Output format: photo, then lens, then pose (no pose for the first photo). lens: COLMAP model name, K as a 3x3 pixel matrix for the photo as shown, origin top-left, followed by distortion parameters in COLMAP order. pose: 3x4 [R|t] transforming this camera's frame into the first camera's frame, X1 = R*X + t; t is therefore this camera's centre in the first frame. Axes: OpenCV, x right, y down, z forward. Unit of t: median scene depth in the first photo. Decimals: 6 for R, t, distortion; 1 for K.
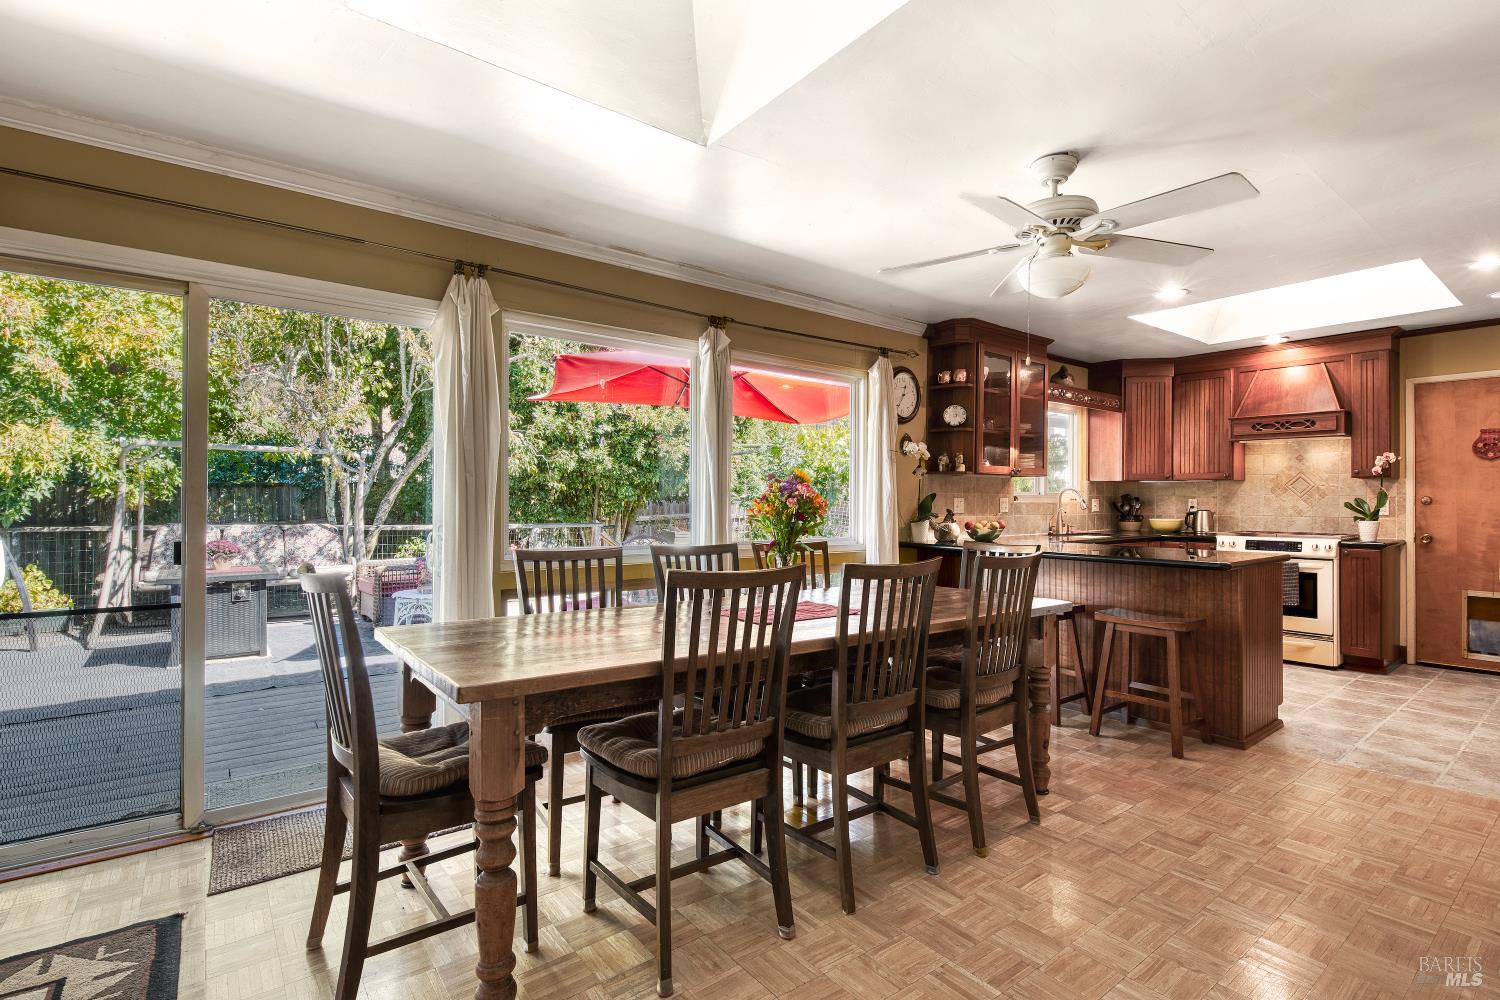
lens RADIAL K [[725.1, 0, 751.8], [0, 725.1, 498.9], [0, 0, 1]] dist [0.002545, -0.004050]
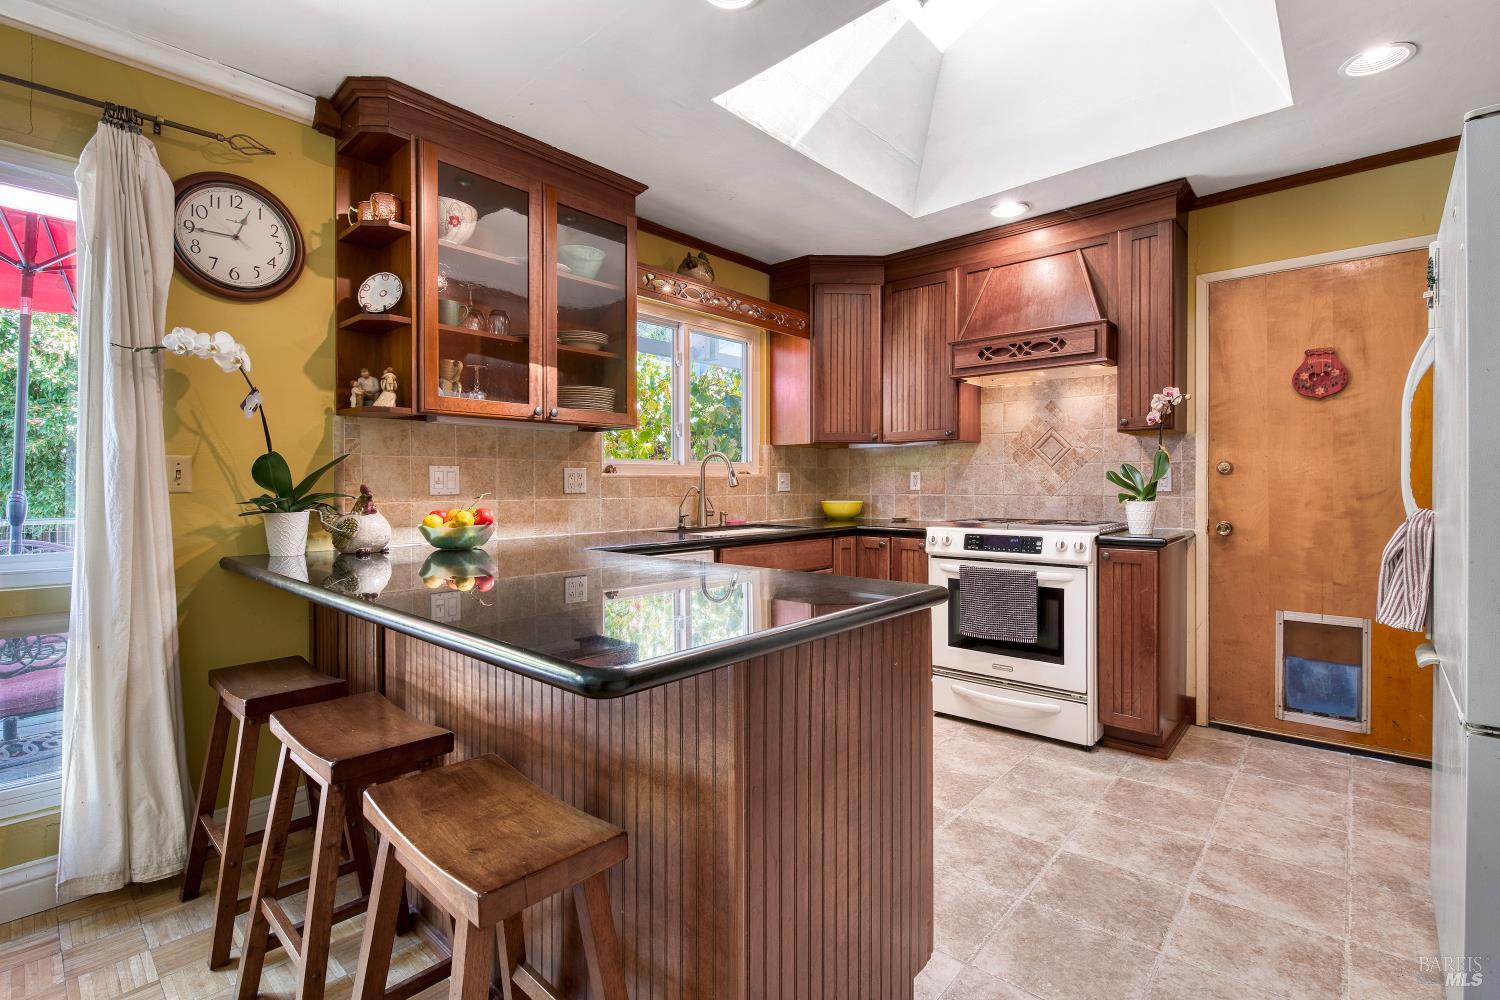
lens RADIAL K [[686.7, 0, 748.1], [0, 686.7, 496.3], [0, 0, 1]] dist [0.008082, -0.000833]
pose [[0.986141, -0.009182, 0.165653, 0.421317], [0.006354, 0.999825, 0.017589, 0.013789], [-0.165786, -0.016292, 0.986027, 0.475117]]
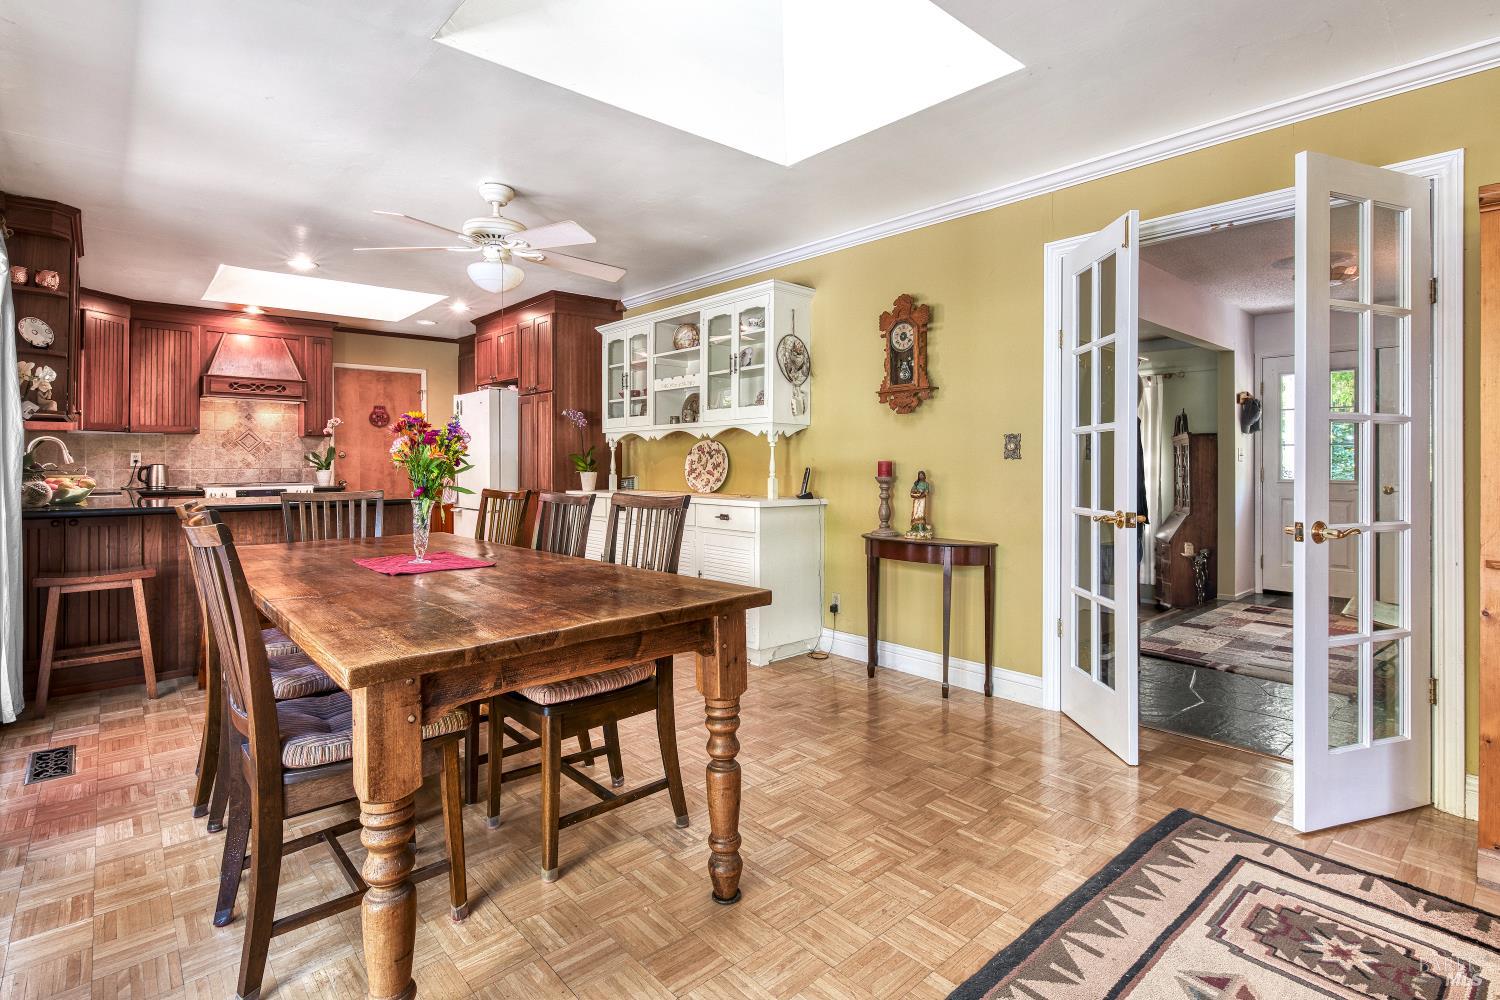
lens RADIAL K [[725.1, 0, 755.0], [0, 725.1, 458.3], [0, 0, 1]] dist [0.002545, -0.004050]
pose [[-0.060320, -0.003954, 0.998171, -0.458928], [-0.004862, 0.999981, 0.003667, 0.000391], [-0.998167, -0.004632, -0.060338, 0.312726]]
